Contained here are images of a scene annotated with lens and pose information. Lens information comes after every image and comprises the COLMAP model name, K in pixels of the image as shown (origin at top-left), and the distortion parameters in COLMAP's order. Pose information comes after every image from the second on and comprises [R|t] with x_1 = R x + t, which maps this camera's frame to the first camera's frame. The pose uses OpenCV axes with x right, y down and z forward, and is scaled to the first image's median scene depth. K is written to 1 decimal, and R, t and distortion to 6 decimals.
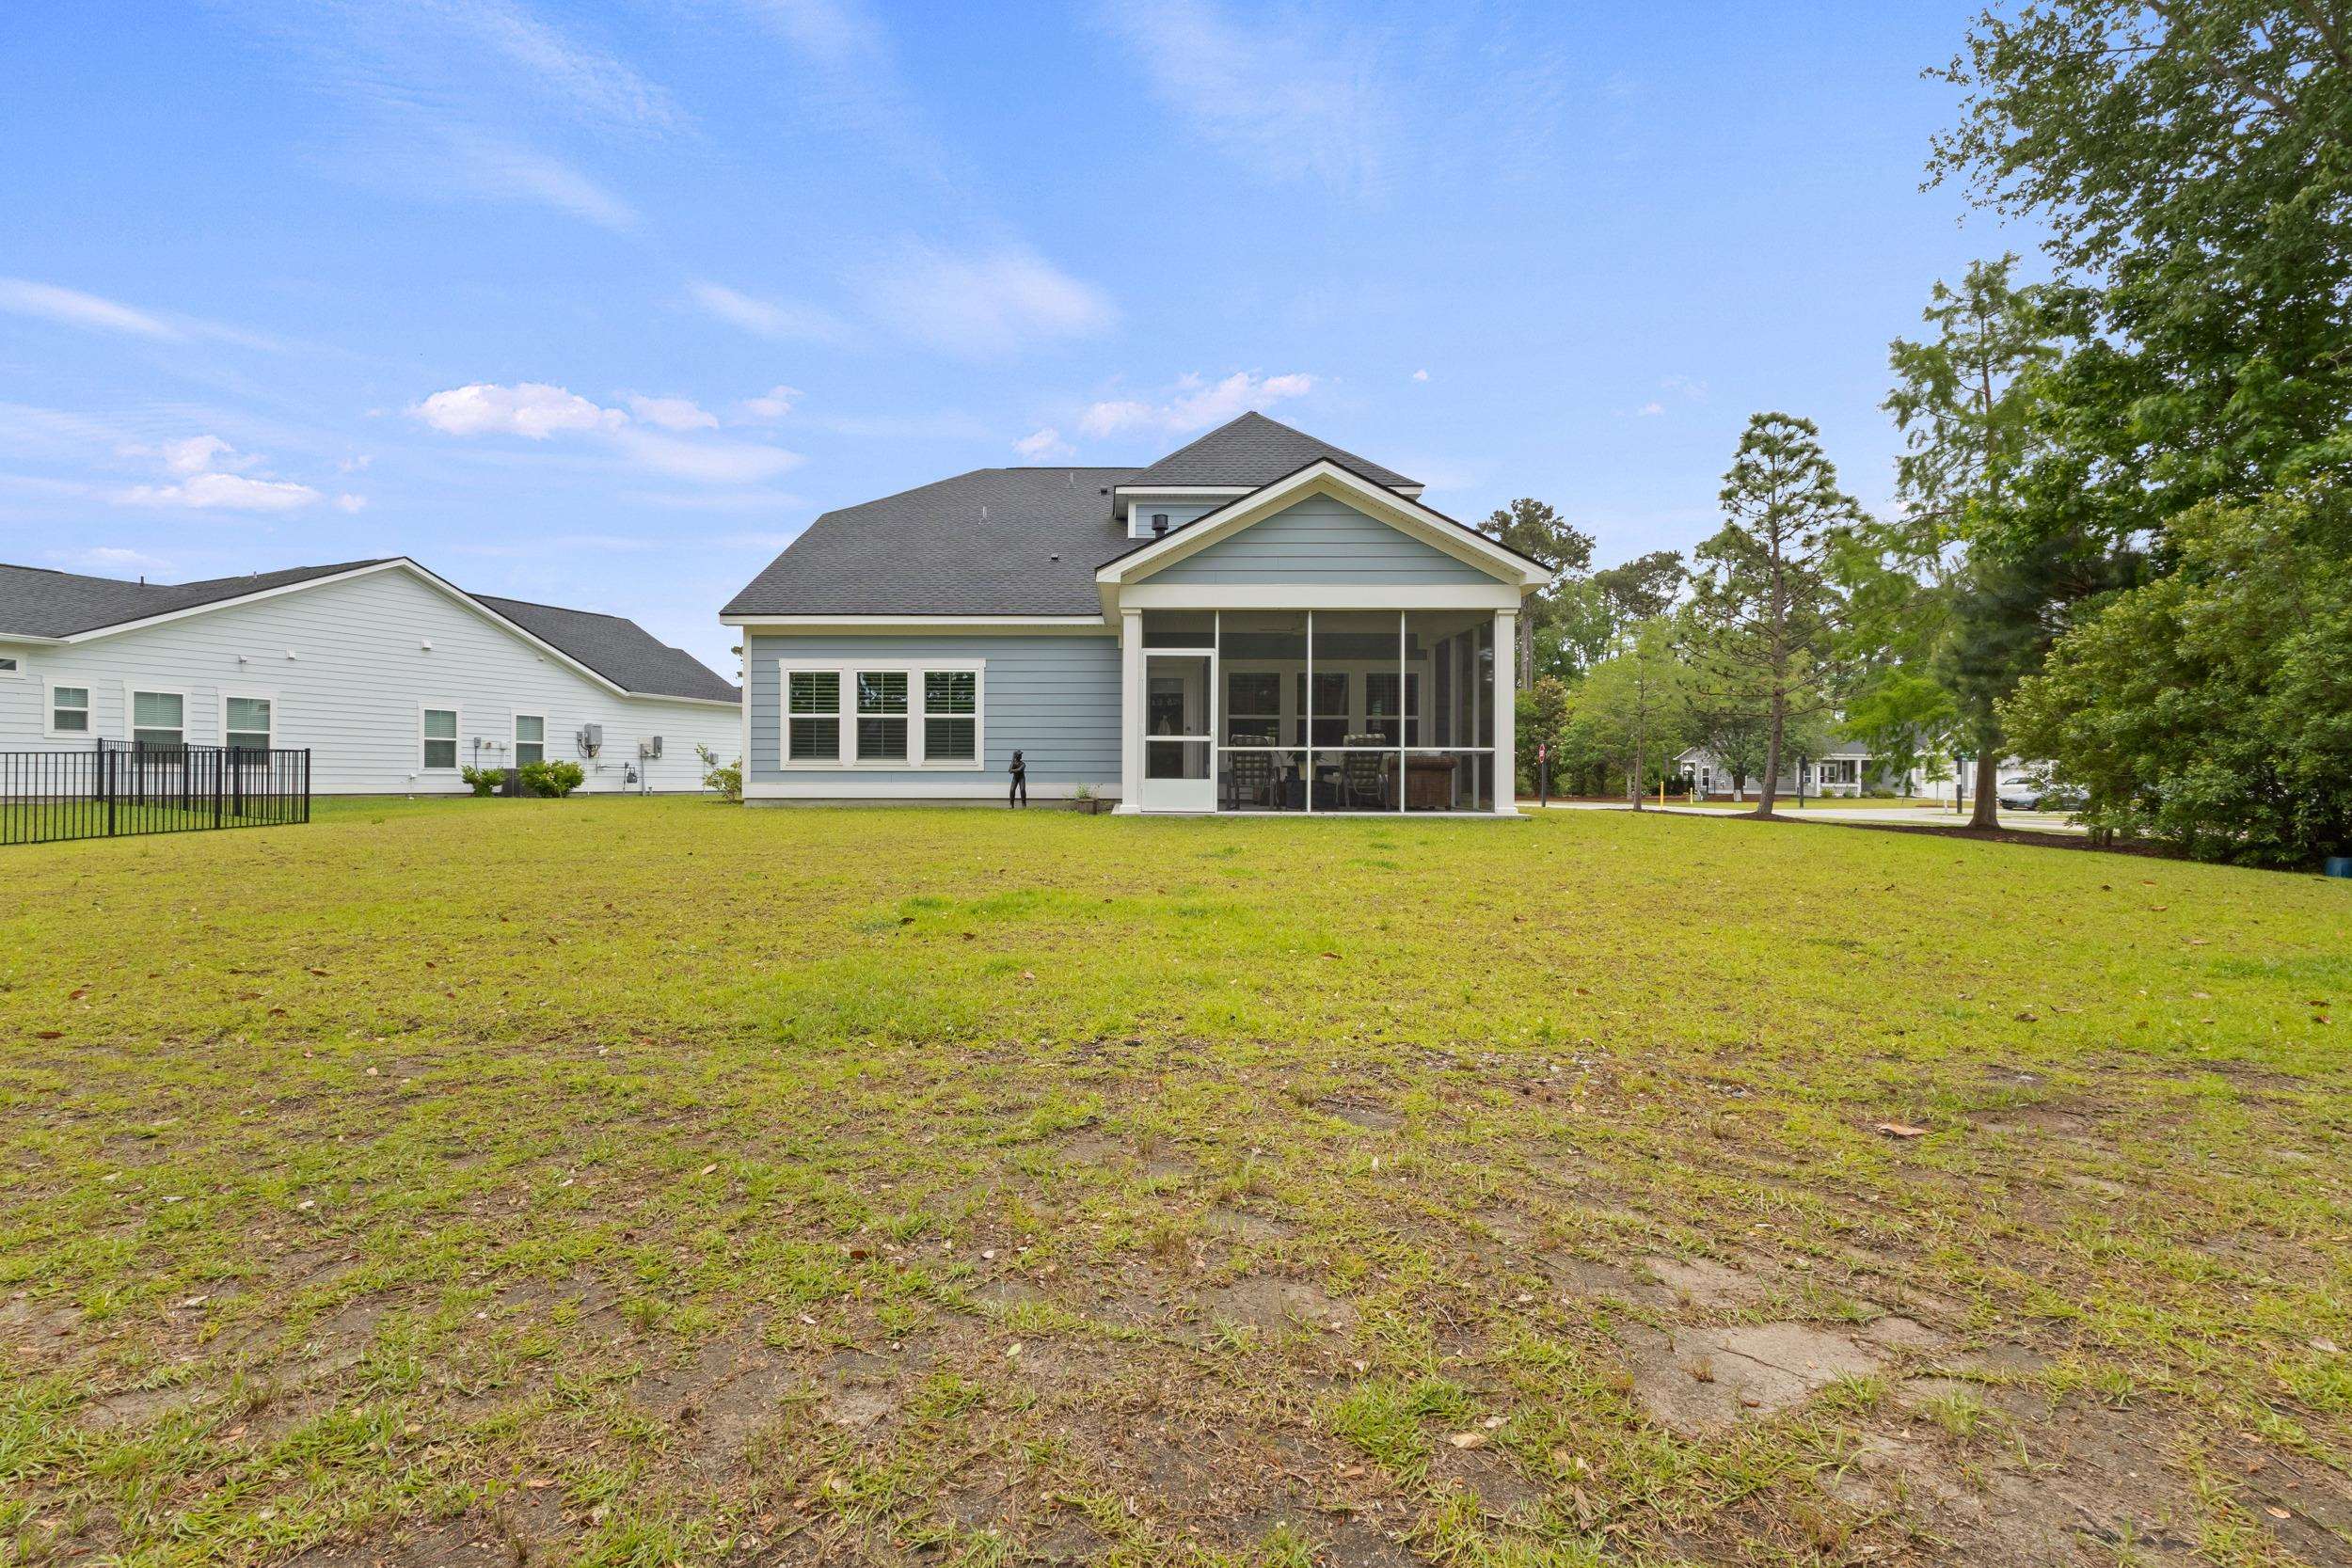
lens RADIAL K [[1115.7, 0, 1175.1], [0, 1115.7, 785.8], [0, 0, 1]] dist [0.002574, 0.000069]
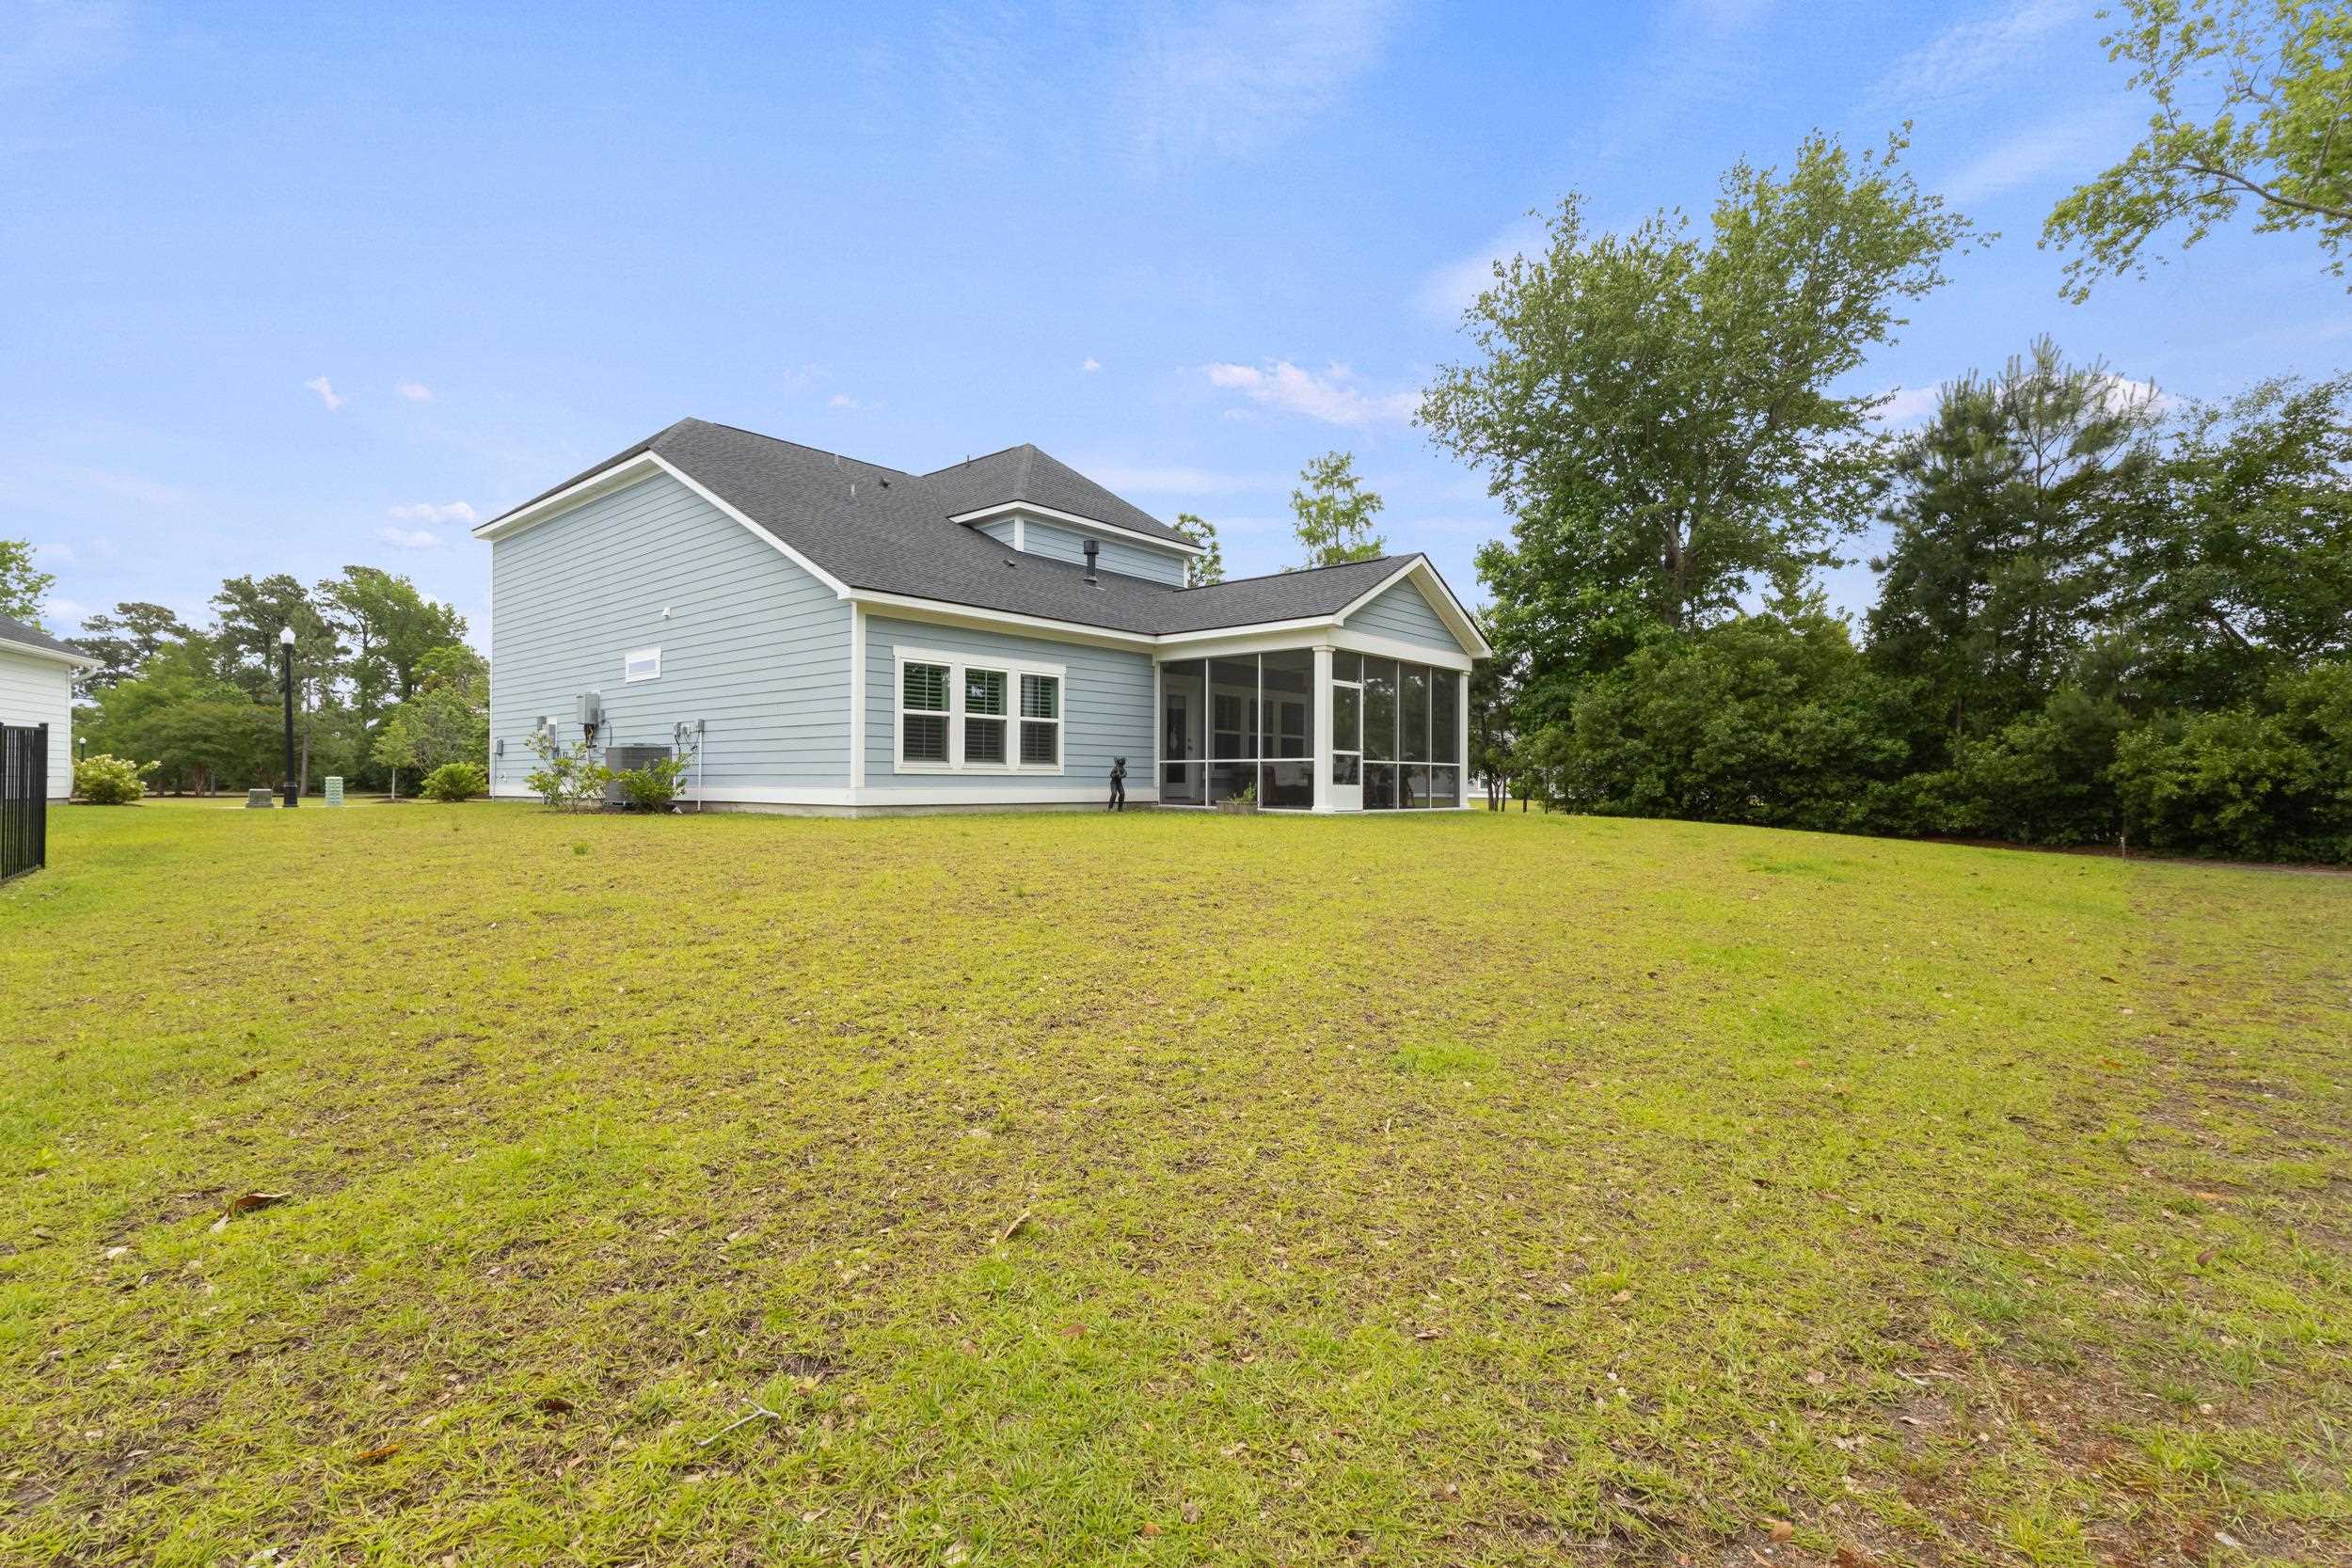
lens RADIAL K [[1070.3, 0, 1122.2], [0, 1070.3, 781.5], [0, 0, 1]] dist [0.004605, -0.001026]
pose [[0.655601, 0.000004, 0.755107, -0.869075], [-0.001109, 0.999999, 0.000958, -0.008940], [-0.755106, -0.001465, 0.655601, 0.324263]]
